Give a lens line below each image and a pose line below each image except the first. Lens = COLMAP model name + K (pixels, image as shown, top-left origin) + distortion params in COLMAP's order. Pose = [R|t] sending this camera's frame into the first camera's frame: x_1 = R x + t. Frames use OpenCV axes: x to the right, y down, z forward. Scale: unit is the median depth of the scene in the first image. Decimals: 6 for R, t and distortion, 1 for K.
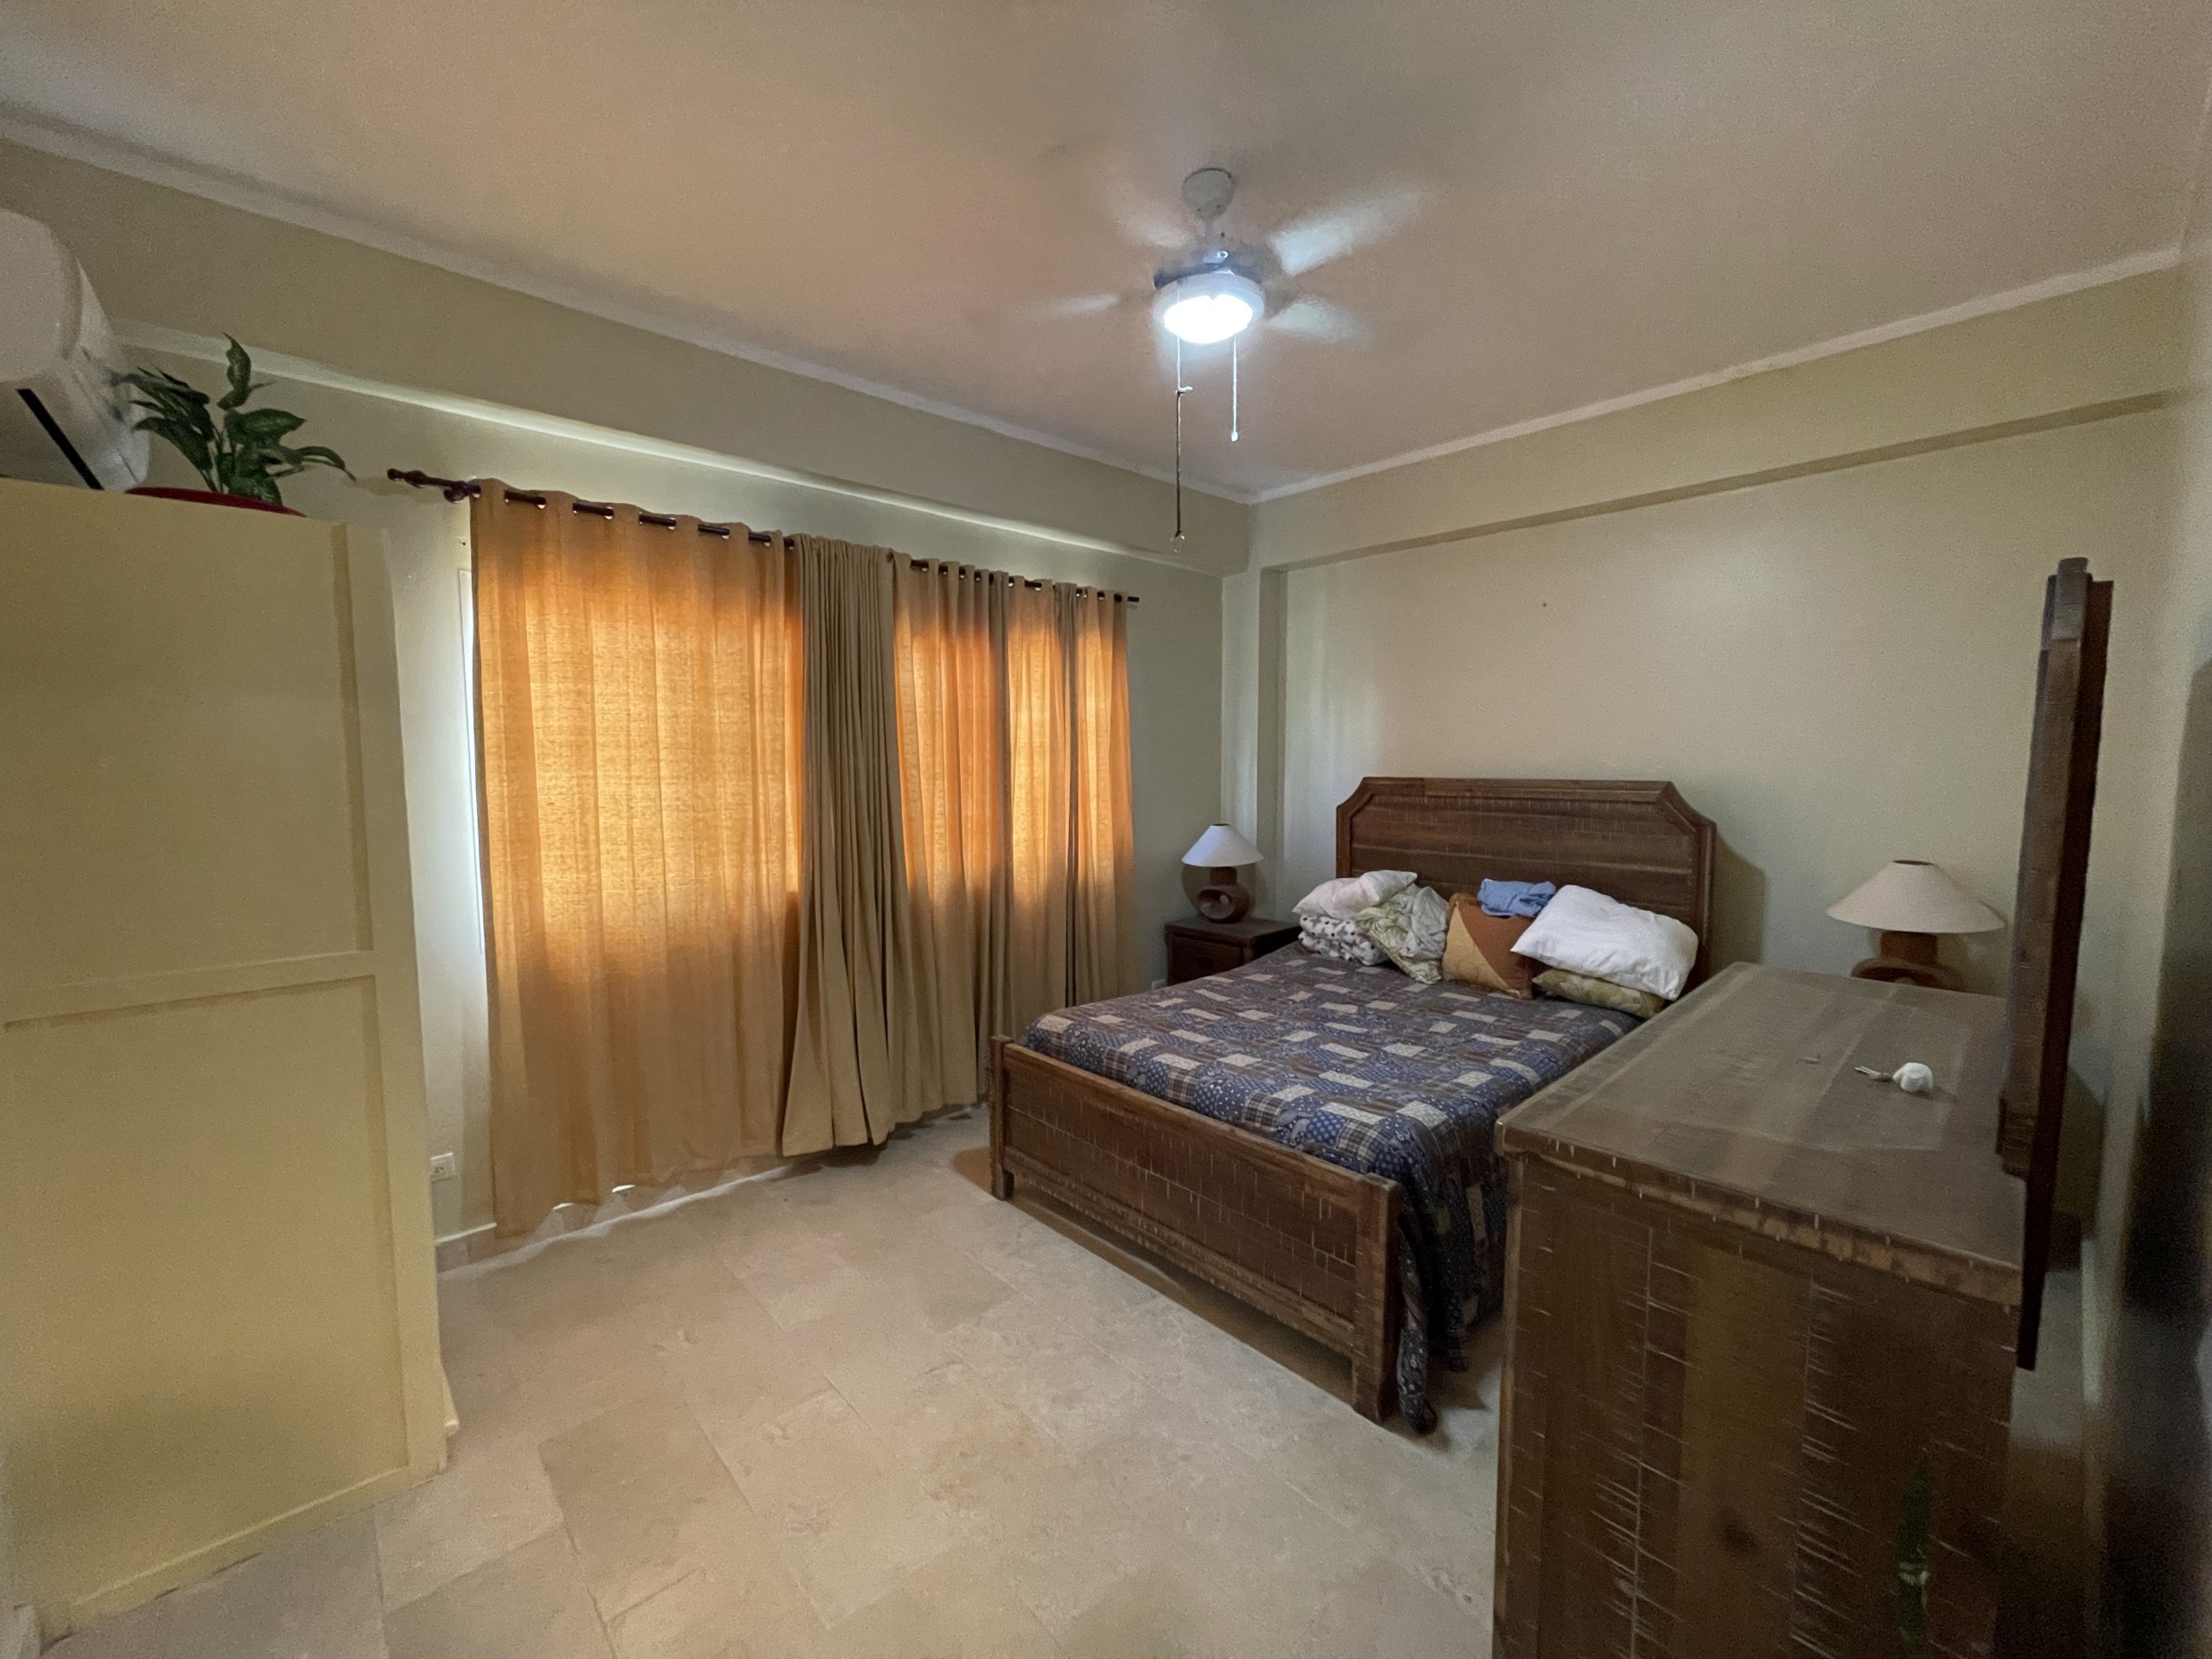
lens RADIAL K [[894.4, 0, 1100.7], [0, 894.4, 831.5], [0, 0, 1]] dist [-0.003902, -0.000123]
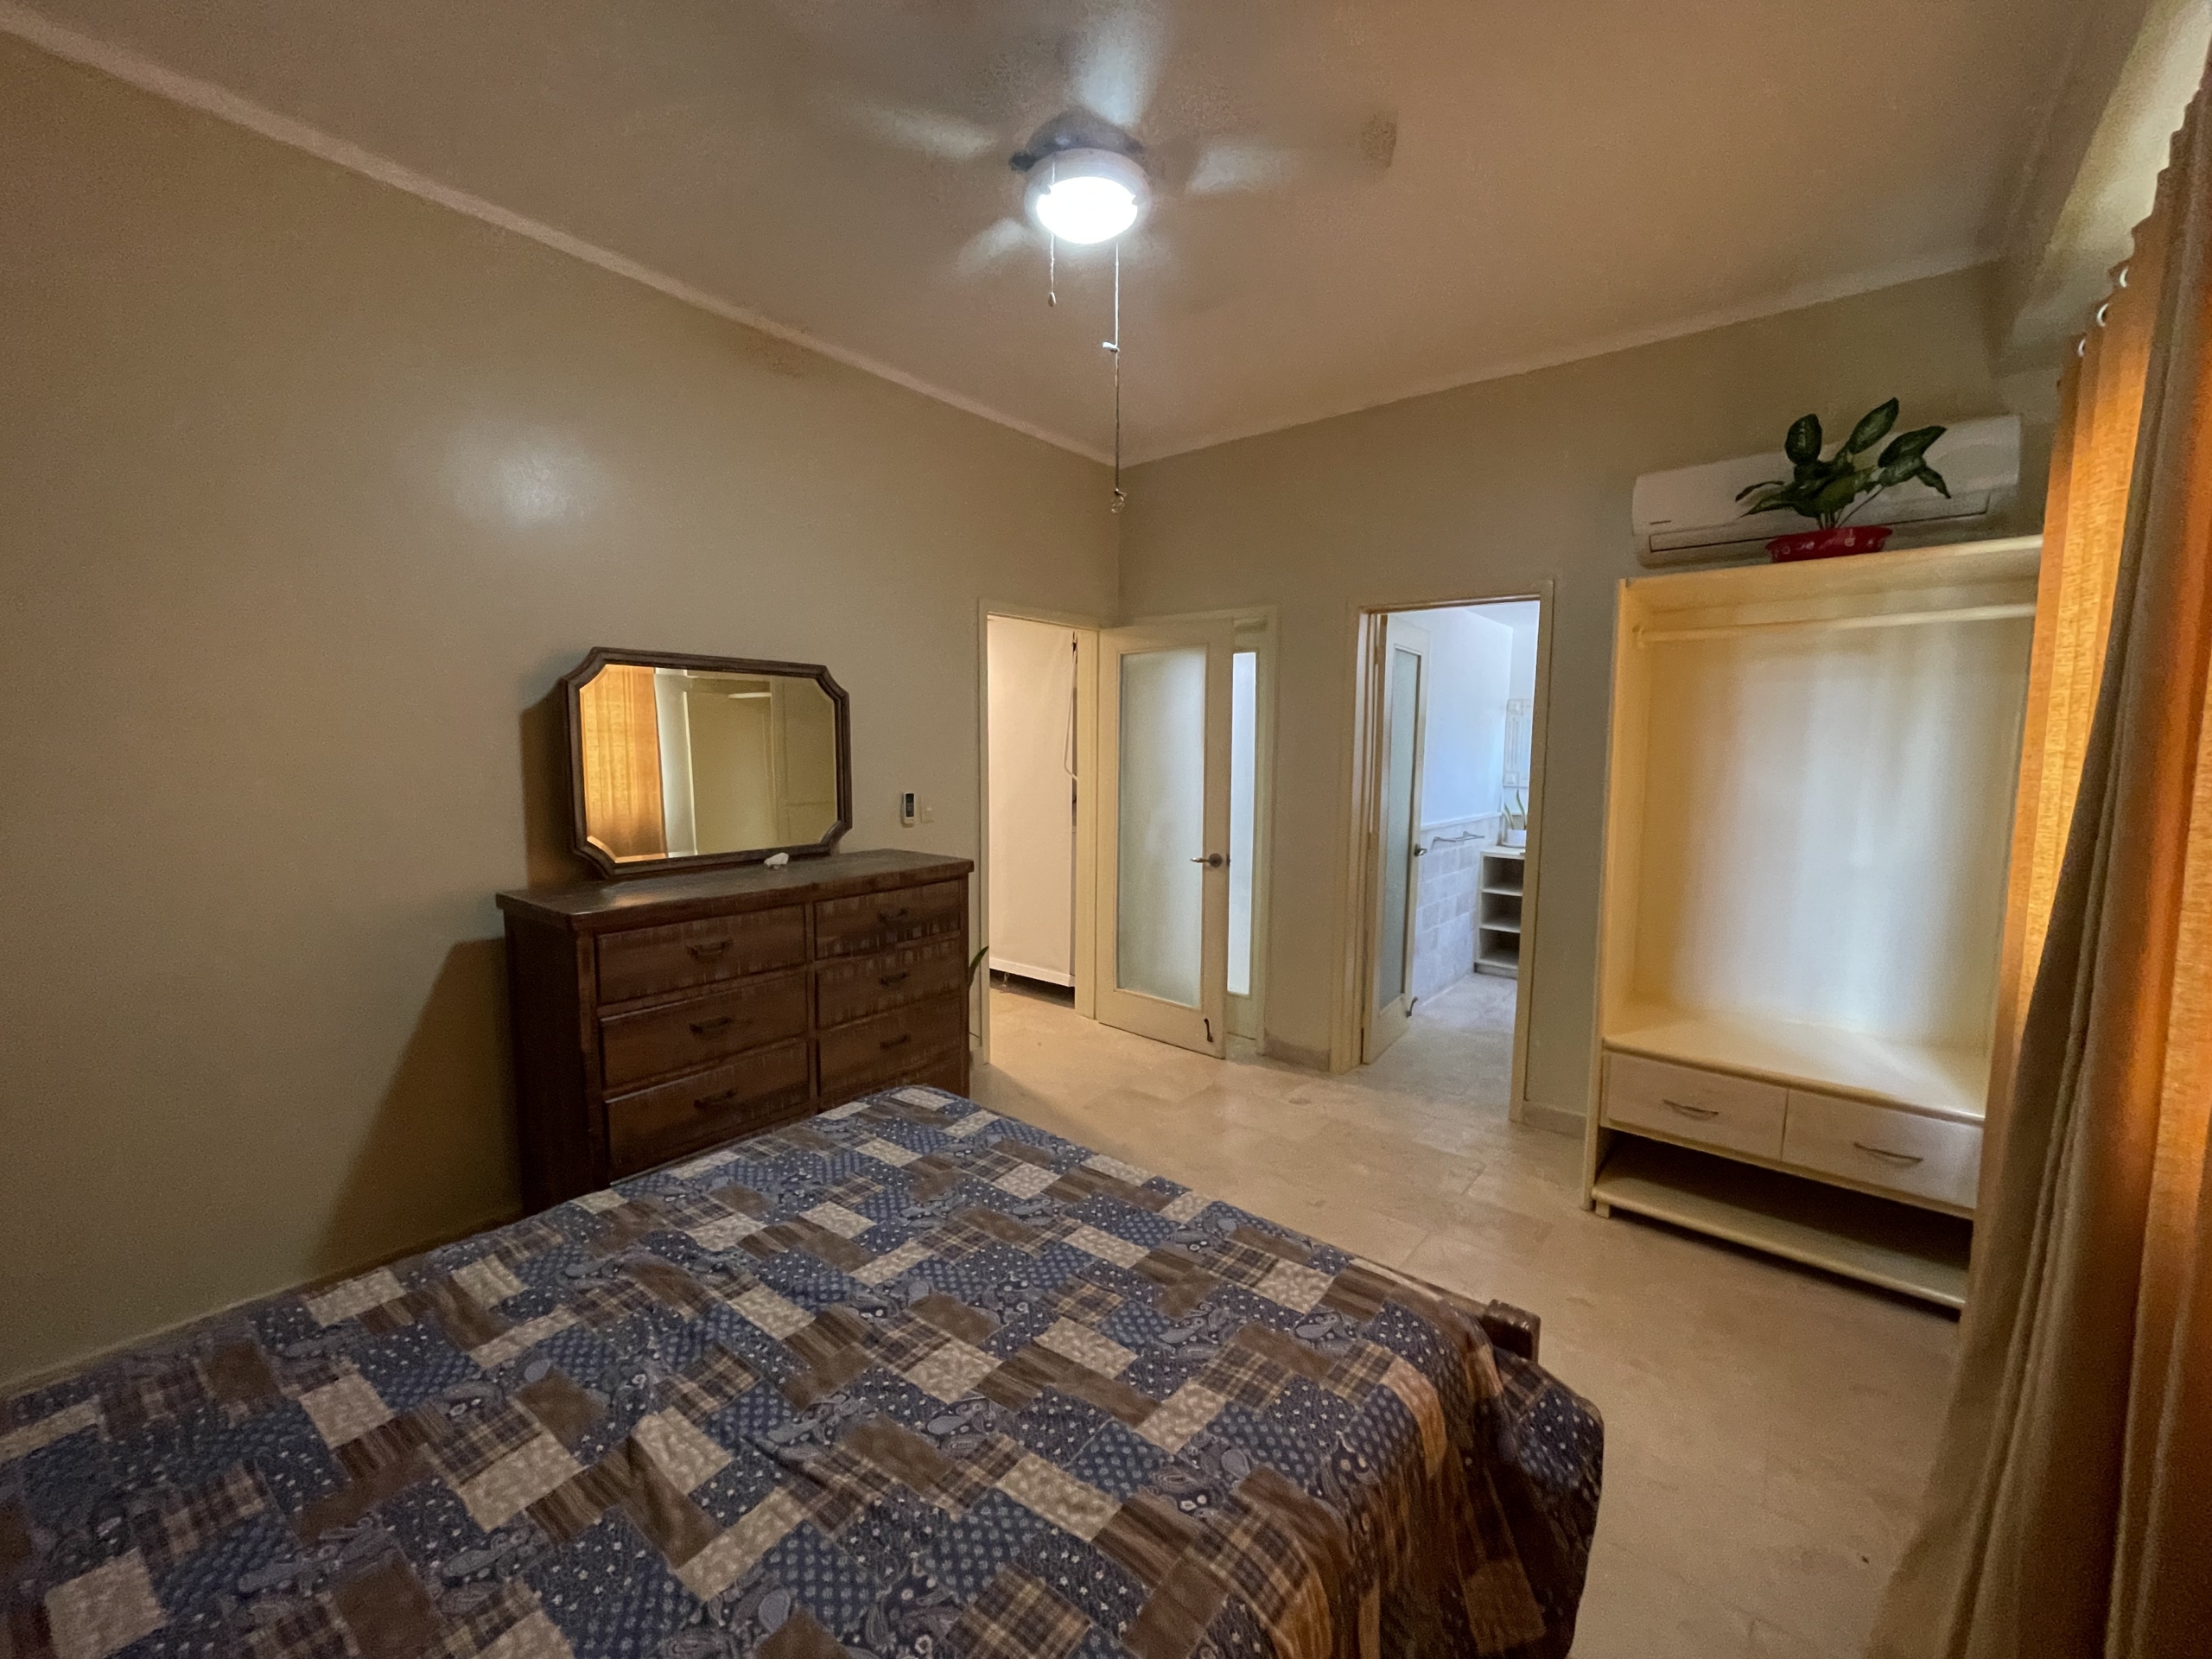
lens RADIAL K [[894.4, 0, 1103.8], [0, 894.4, 831.1], [0, 0, 1]] dist [-0.003902, -0.000123]
pose [[-0.990513, 0.000003, -0.137420, 0.295311], [-0.025248, 0.982974, 0.182004, -0.092491], [0.135081, 0.183747, -0.973648, 1.264044]]
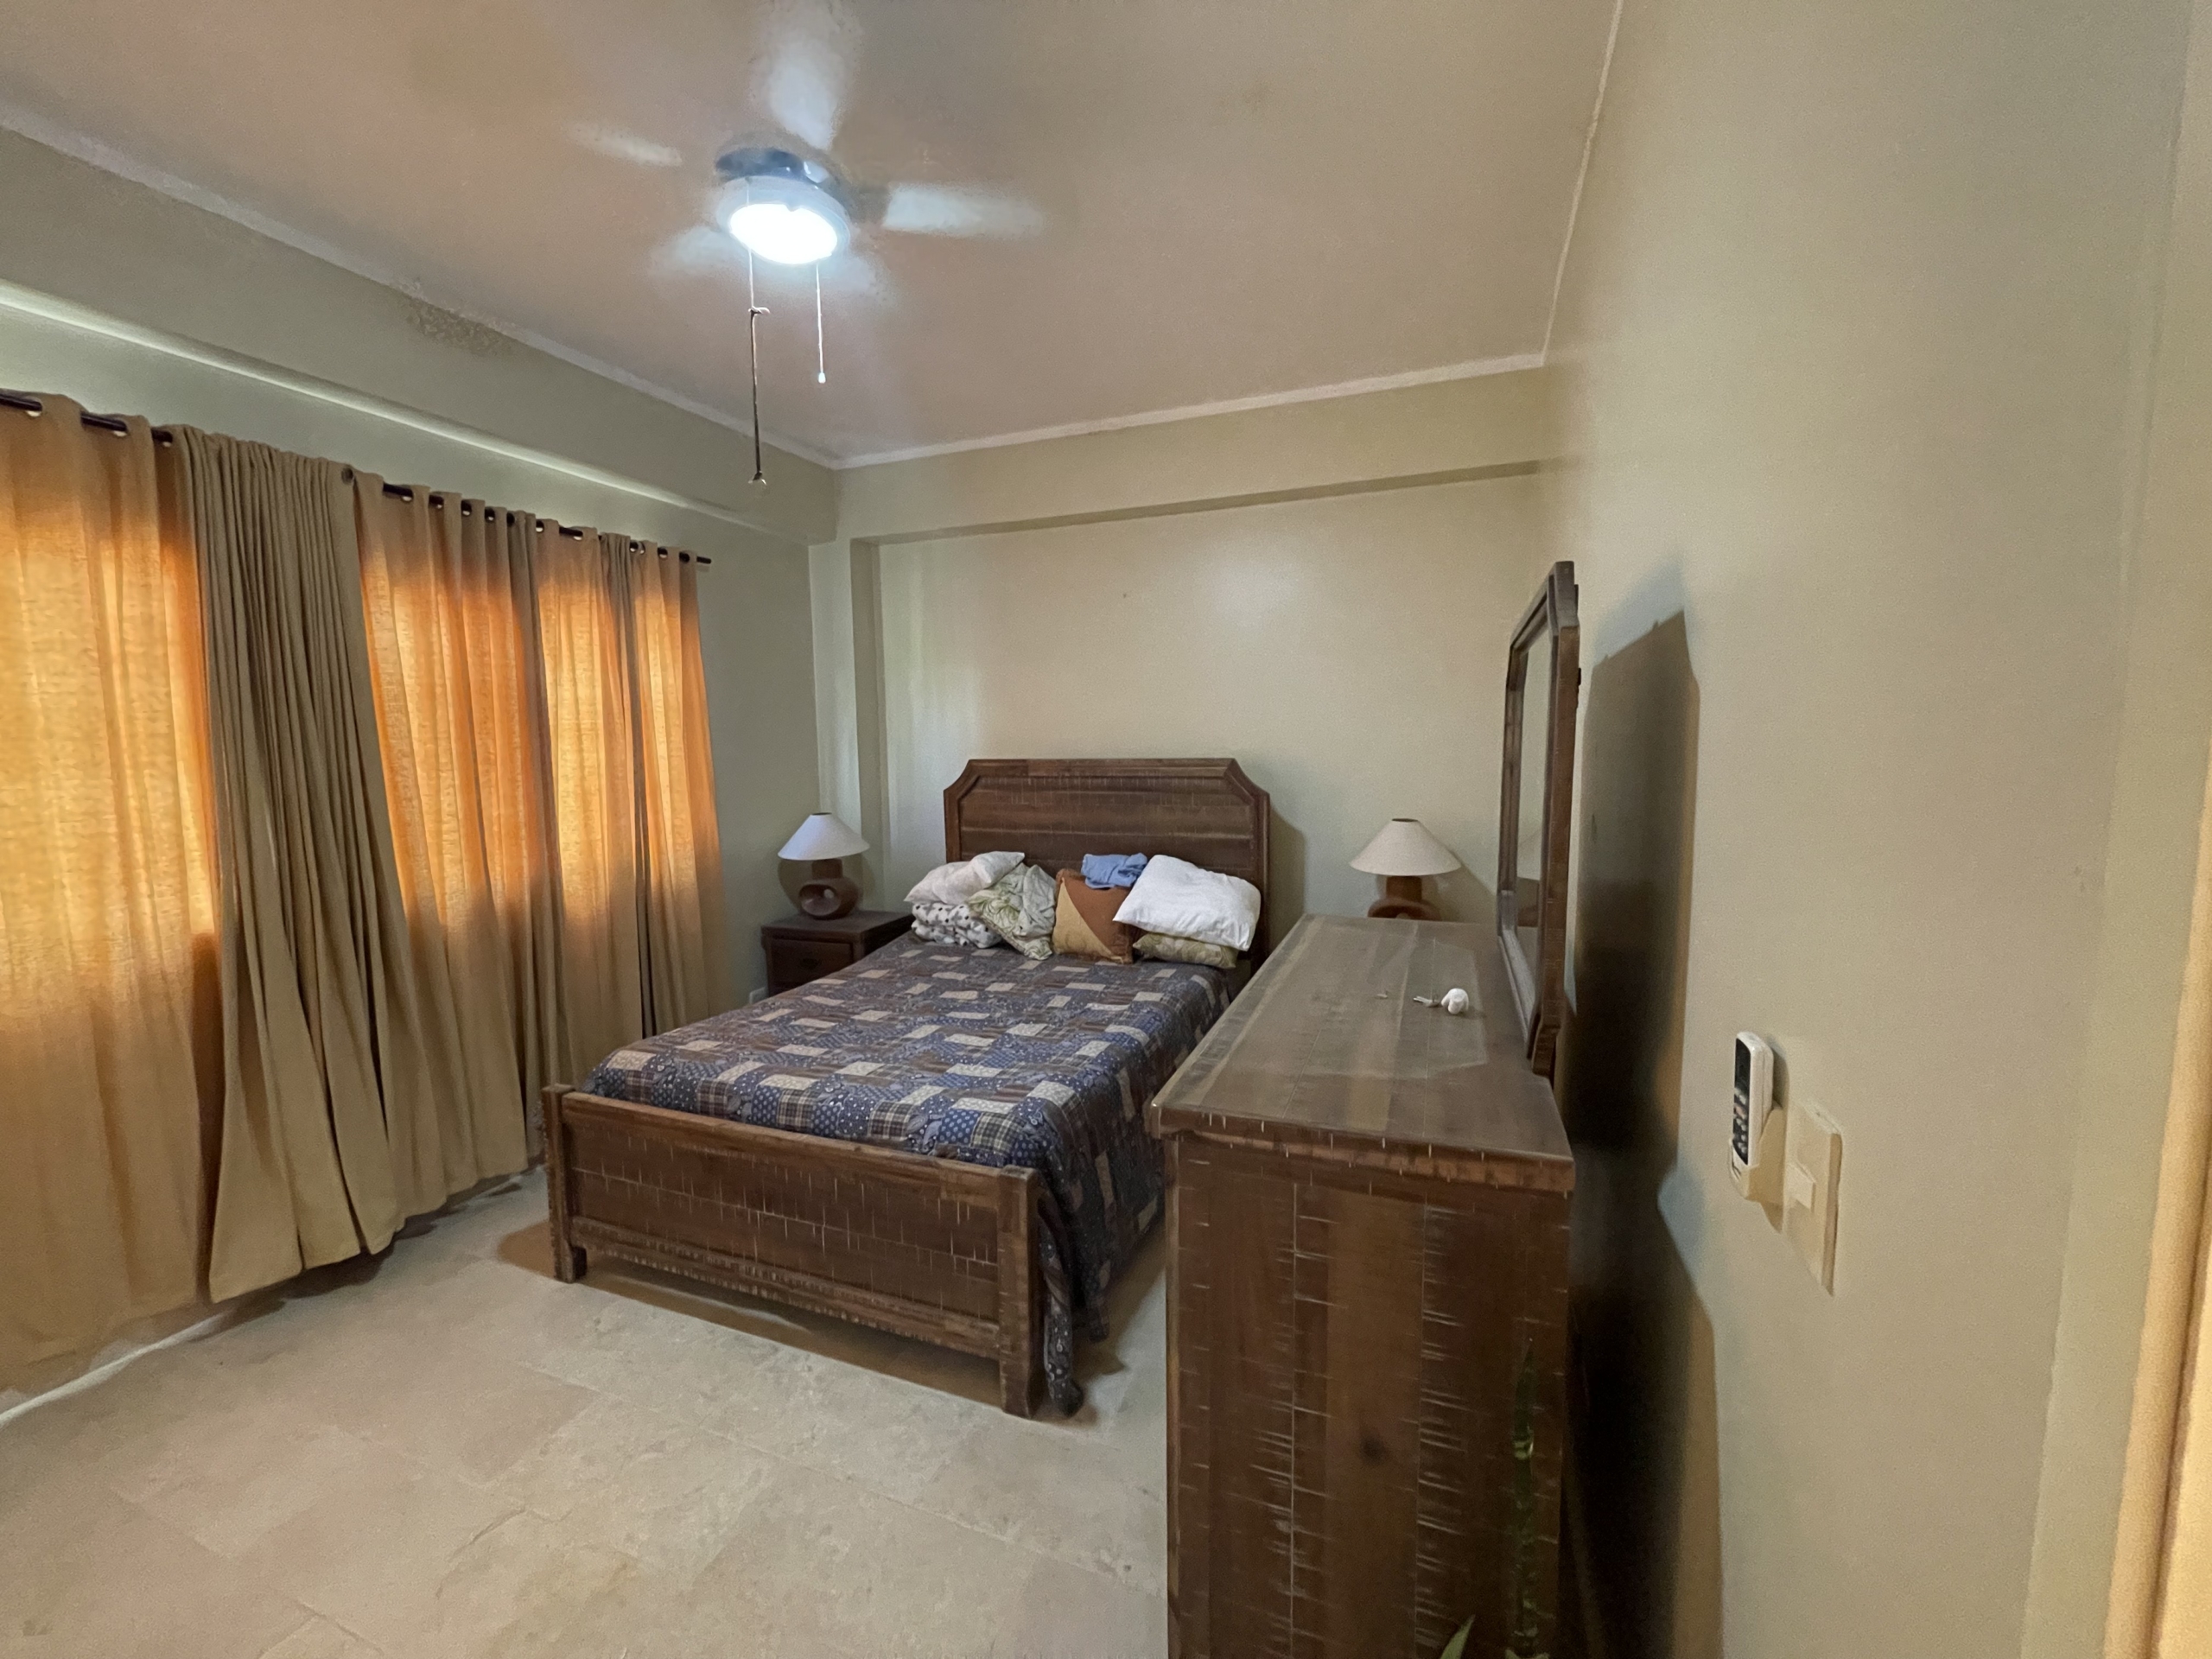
lens RADIAL K [[894.4, 0, 1106.2], [0, 894.4, 828.2], [0, 0, 1]] dist [-0.003902, -0.000123]
pose [[0.899067, -0.049999, 0.434947, -0.003909], [0.044570, 0.998749, 0.022682, -0.000332], [-0.435537, -0.001007, 0.900170, 0.054769]]
